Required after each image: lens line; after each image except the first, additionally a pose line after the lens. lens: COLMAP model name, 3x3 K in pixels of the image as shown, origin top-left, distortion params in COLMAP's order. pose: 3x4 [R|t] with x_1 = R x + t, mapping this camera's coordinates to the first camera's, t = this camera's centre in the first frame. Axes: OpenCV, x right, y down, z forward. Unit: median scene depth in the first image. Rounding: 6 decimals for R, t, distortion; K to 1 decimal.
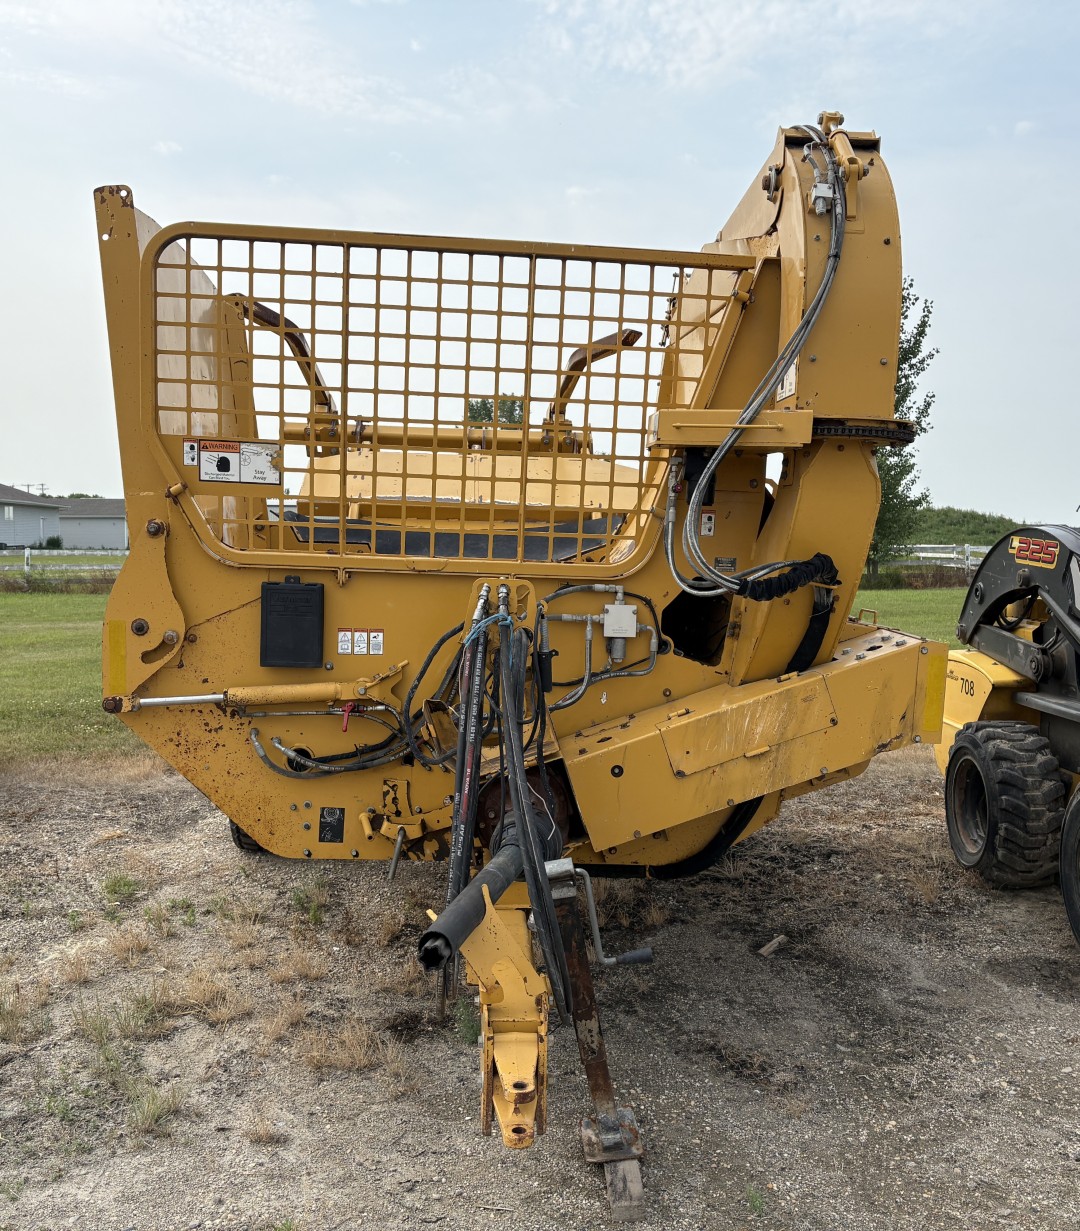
lens RADIAL K [[1192.0, 0, 540.0], [0, 1192.0, 615.5], [0, 0, 1]] dist [0.007388, -0.139360]
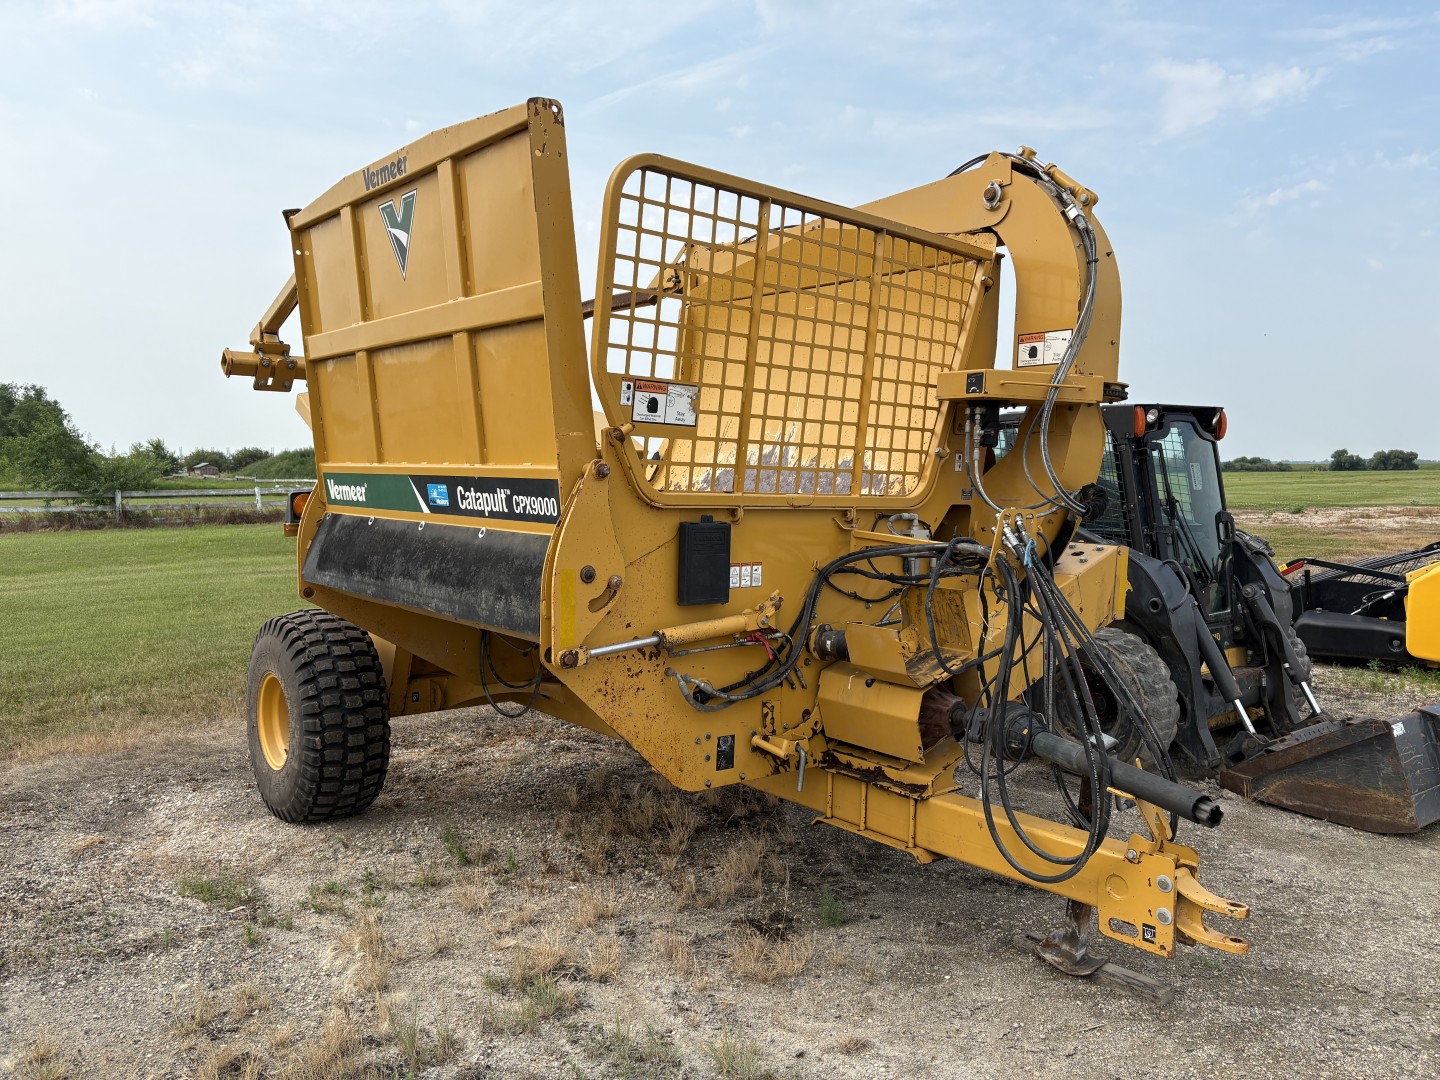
lens RADIAL K [[1093.7, 0, 720.0], [0, 1093.7, 540.0], [0, 0, 1]] dist [0.008173, 0.008463]
pose [[0.818220, -0.048159, 0.572885, -0.727727], [0.046066, 0.998773, 0.018167, -0.028045], [-0.573057, 0.011526, 0.819435, 0.218397]]
